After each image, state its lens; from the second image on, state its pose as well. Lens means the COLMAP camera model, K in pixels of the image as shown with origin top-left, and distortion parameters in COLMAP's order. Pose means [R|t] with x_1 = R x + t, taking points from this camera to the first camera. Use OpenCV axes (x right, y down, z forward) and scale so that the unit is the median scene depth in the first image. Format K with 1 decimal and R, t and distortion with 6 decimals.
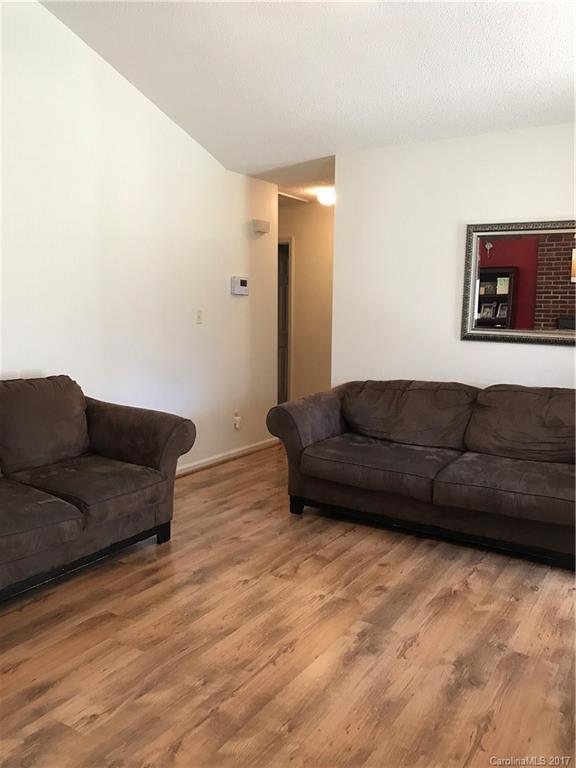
lens RADIAL K [[628.1, 0, 289.4], [0, 628.1, 384.5], [0, 0, 1]] dist [0.014908, -0.026622]
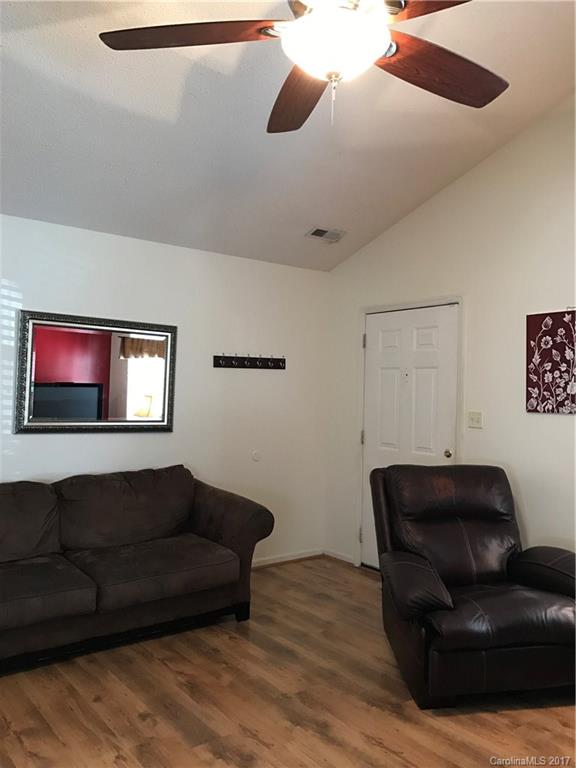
lens RADIAL K [[628.1, 0, 290.3], [0, 628.1, 381.2], [0, 0, 1]] dist [0.014908, -0.026622]
pose [[0.342119, 0.007642, 0.939626, -0.680294], [0.102173, 0.993735, -0.045284, -0.097857], [-0.934085, 0.111497, 0.339195, 0.475477]]
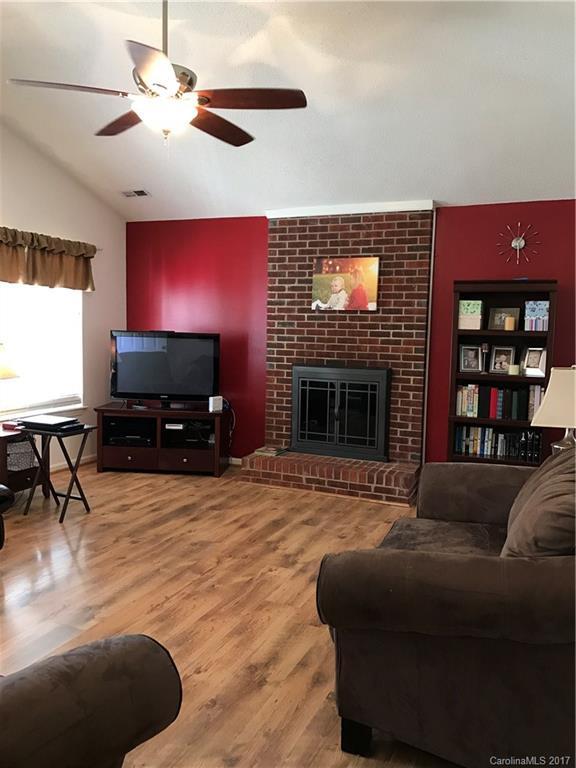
lens RADIAL K [[628.1, 0, 287.8], [0, 628.1, 382.5], [0, 0, 1]] dist [0.014908, -0.026622]
pose [[-0.987916, -0.019422, -0.153769, -0.055609], [-0.052206, 0.975840, 0.212156, -0.273374], [0.145933, 0.217620, -0.965062, 1.920338]]
